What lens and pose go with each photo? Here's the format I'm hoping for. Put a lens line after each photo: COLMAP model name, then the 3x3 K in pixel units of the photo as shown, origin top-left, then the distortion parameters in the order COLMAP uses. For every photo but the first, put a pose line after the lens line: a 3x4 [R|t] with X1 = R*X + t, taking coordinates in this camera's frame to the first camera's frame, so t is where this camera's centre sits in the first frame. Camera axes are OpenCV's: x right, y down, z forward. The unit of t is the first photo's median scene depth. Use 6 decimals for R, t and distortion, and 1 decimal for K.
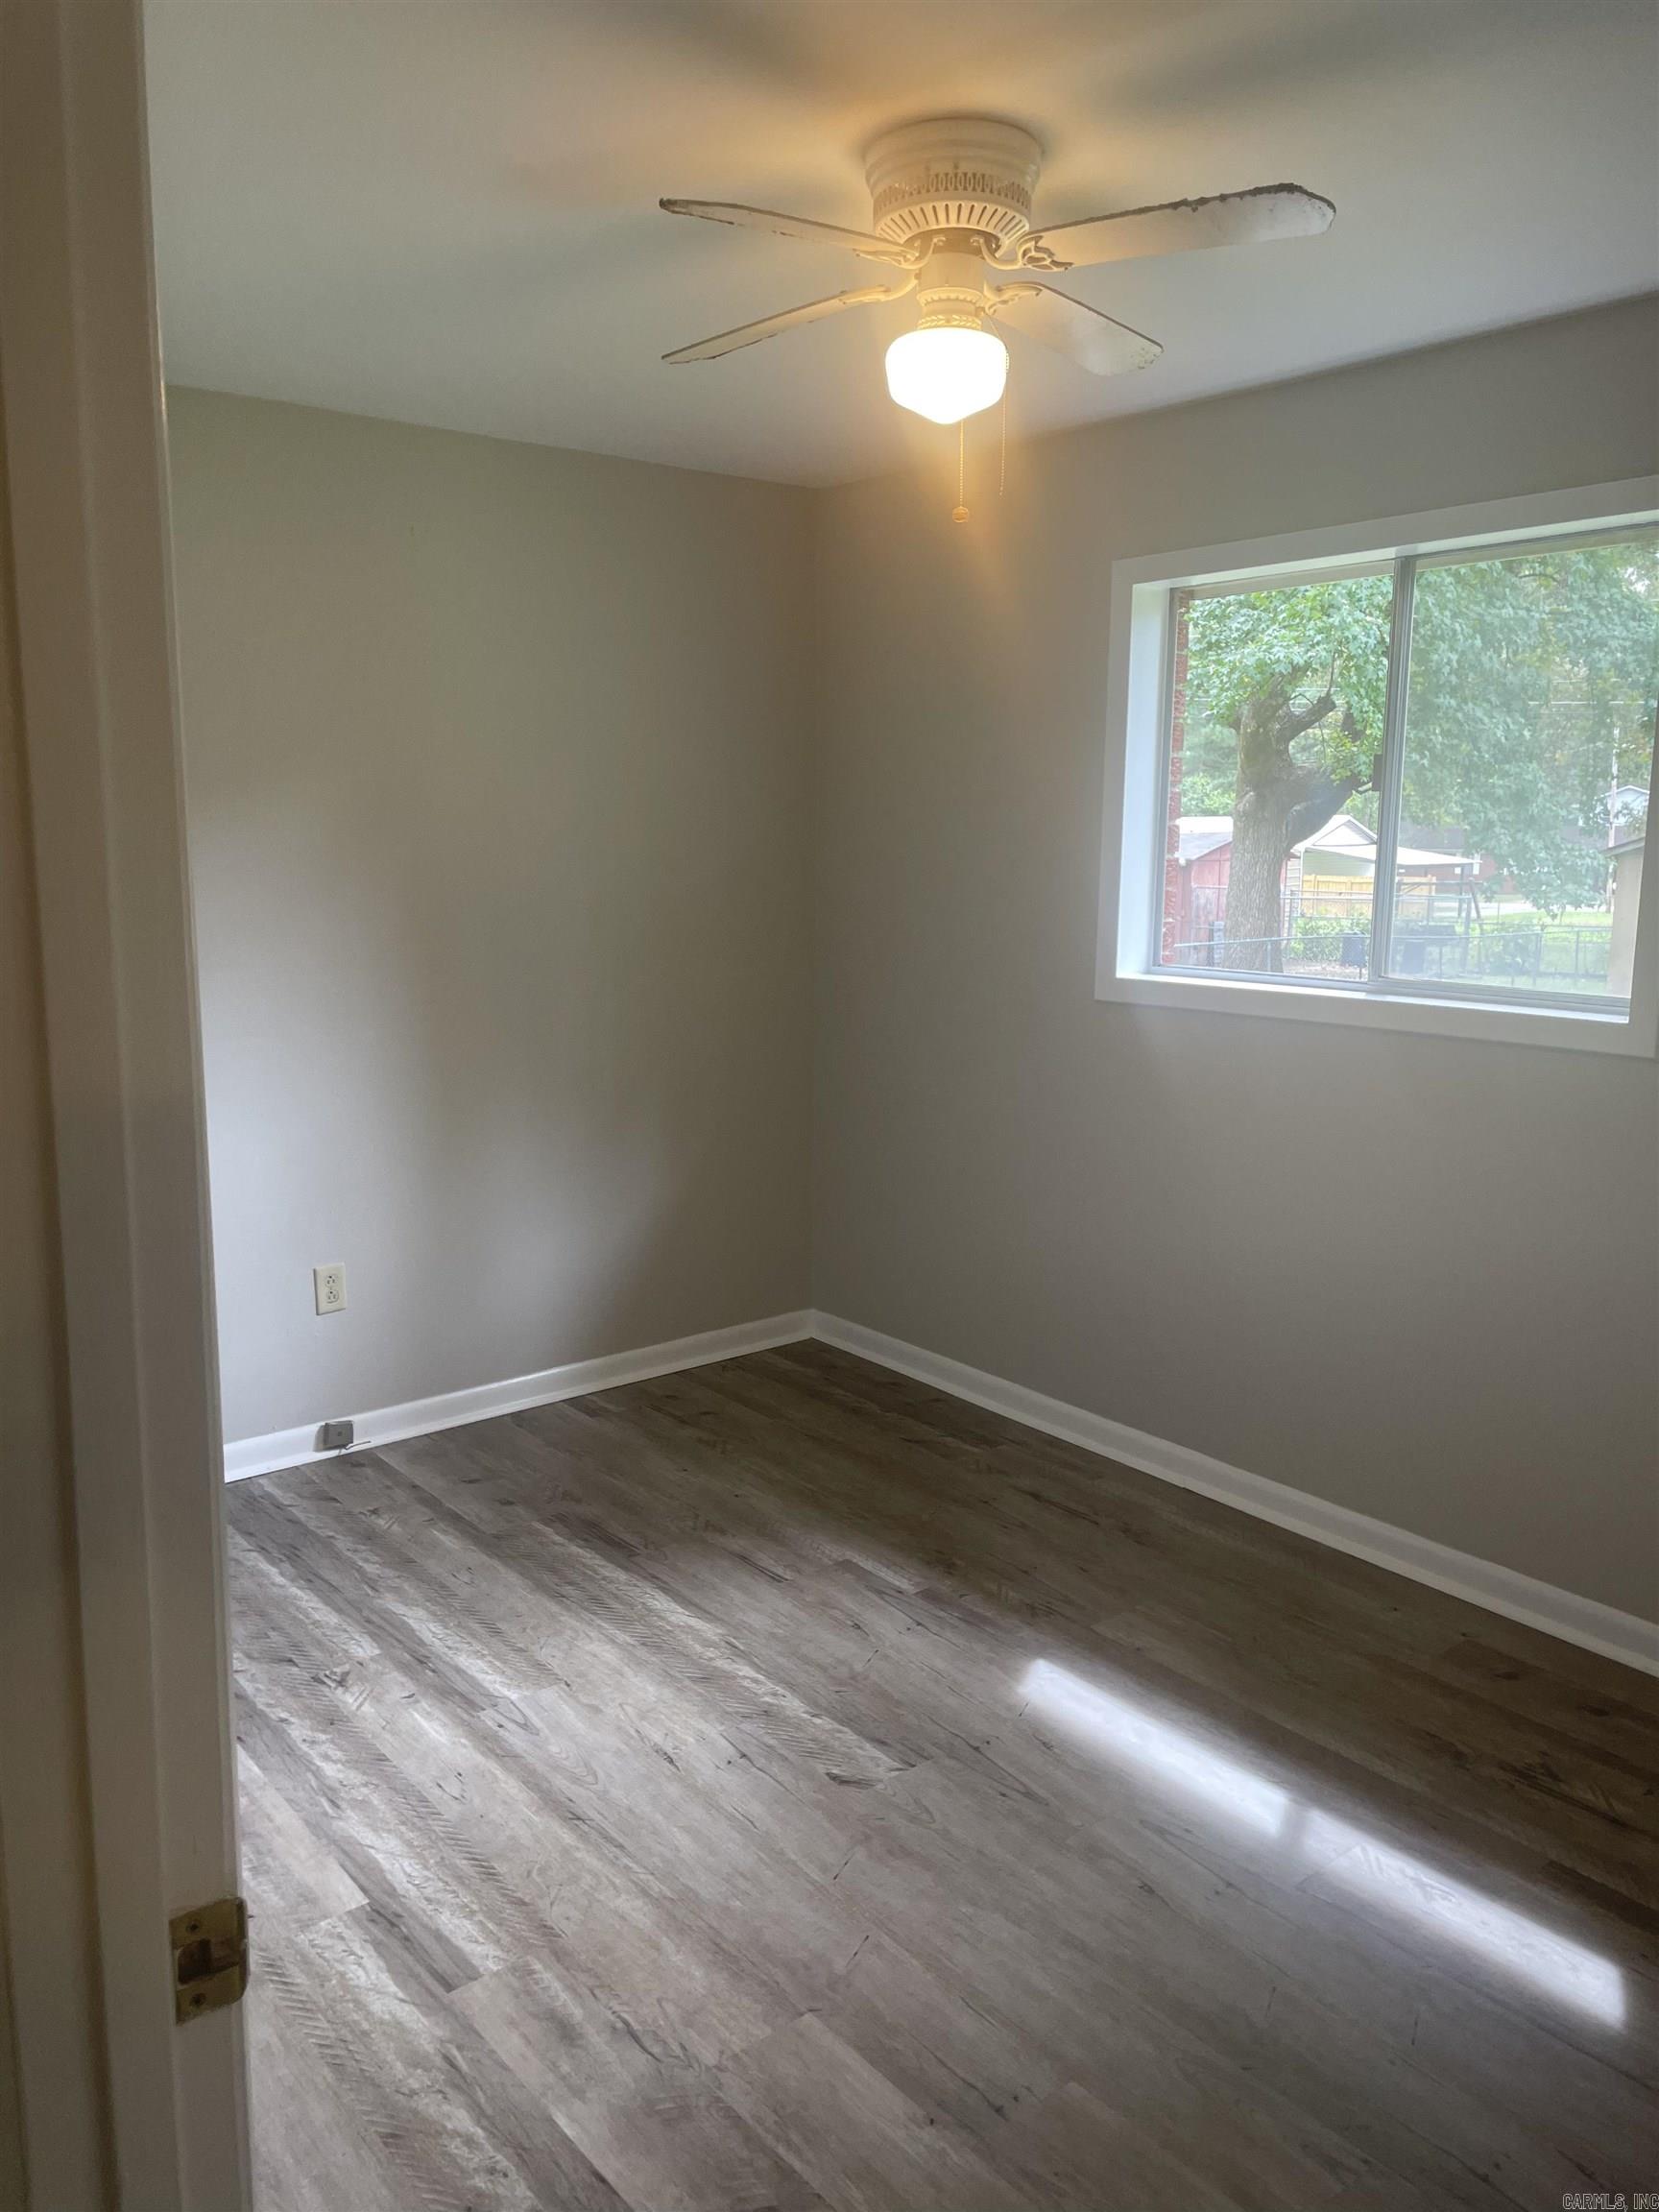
lens RADIAL K [[1666.6, 0, 840.8], [0, 1666.6, 1111.4], [0, 0, 1]] dist [0.051261, -0.040599]
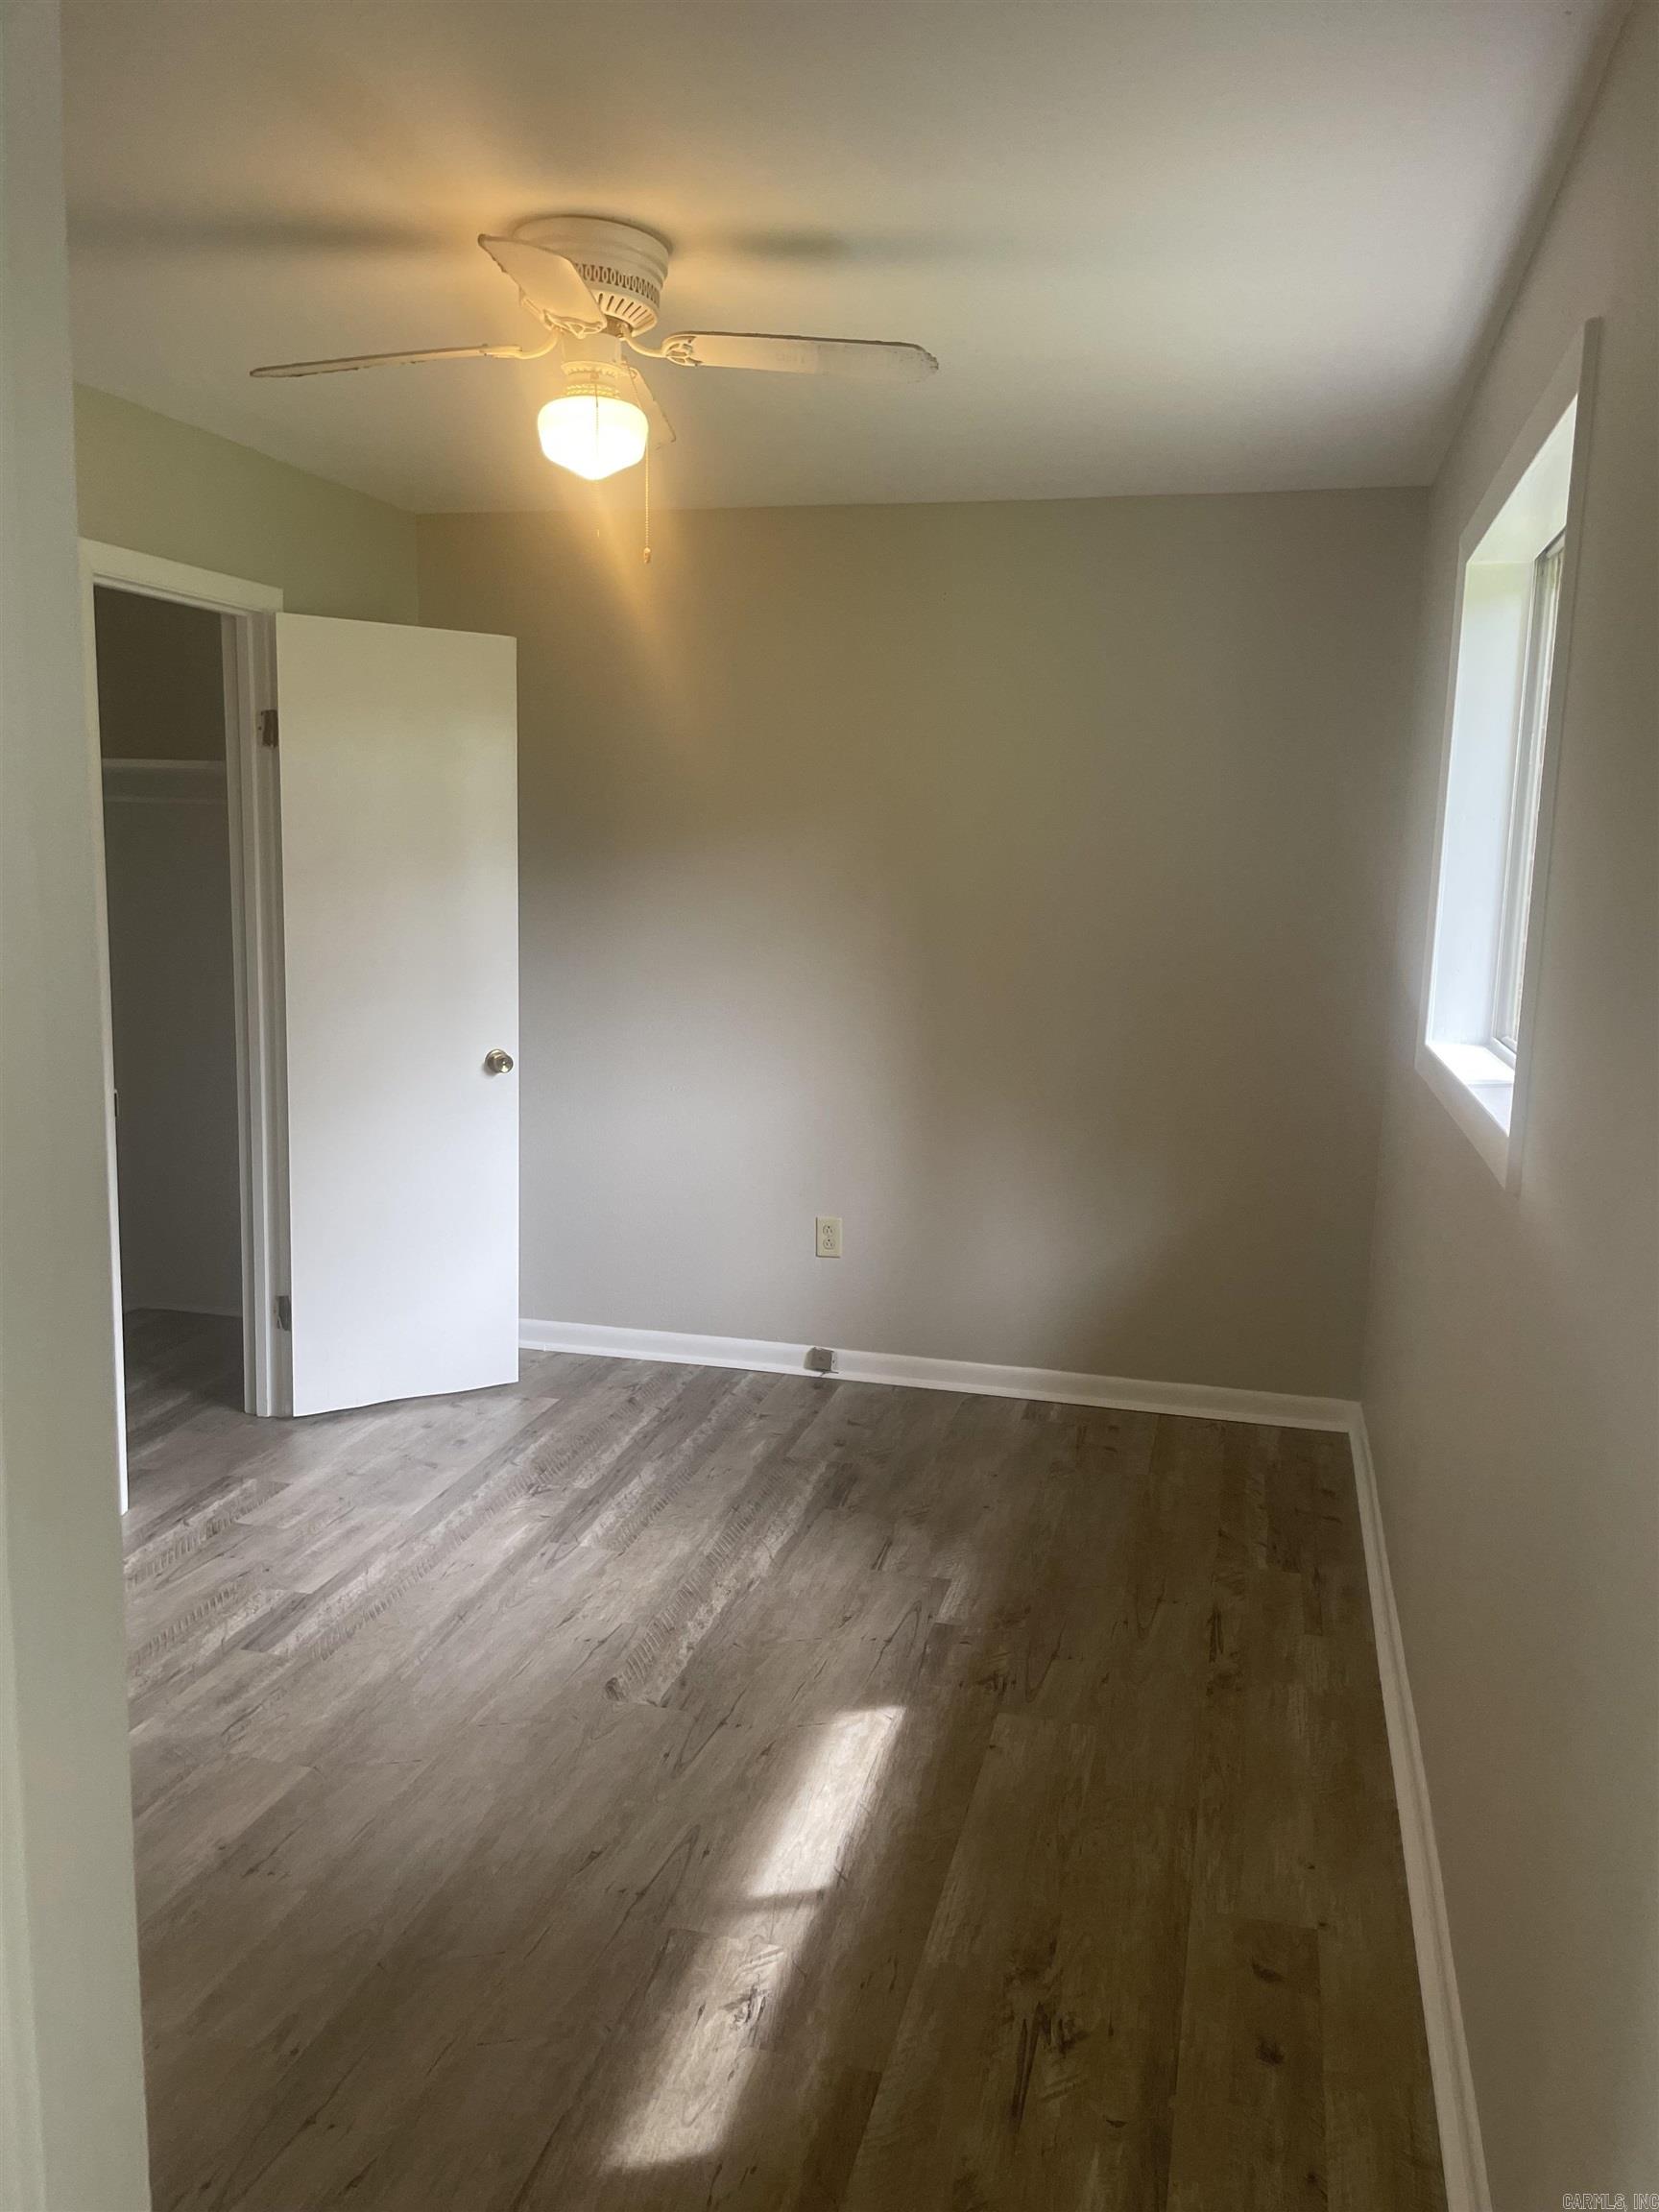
lens RADIAL K [[1666.6, 0, 842.0], [0, 1666.6, 1097.3], [0, 0, 1]] dist [0.051261, -0.040599]
pose [[0.618578, 0.135500, -0.773952, 0.737687], [-0.167850, 0.985068, 0.038308, -0.047759], [0.767586, 0.106211, 0.632085, 0.297099]]
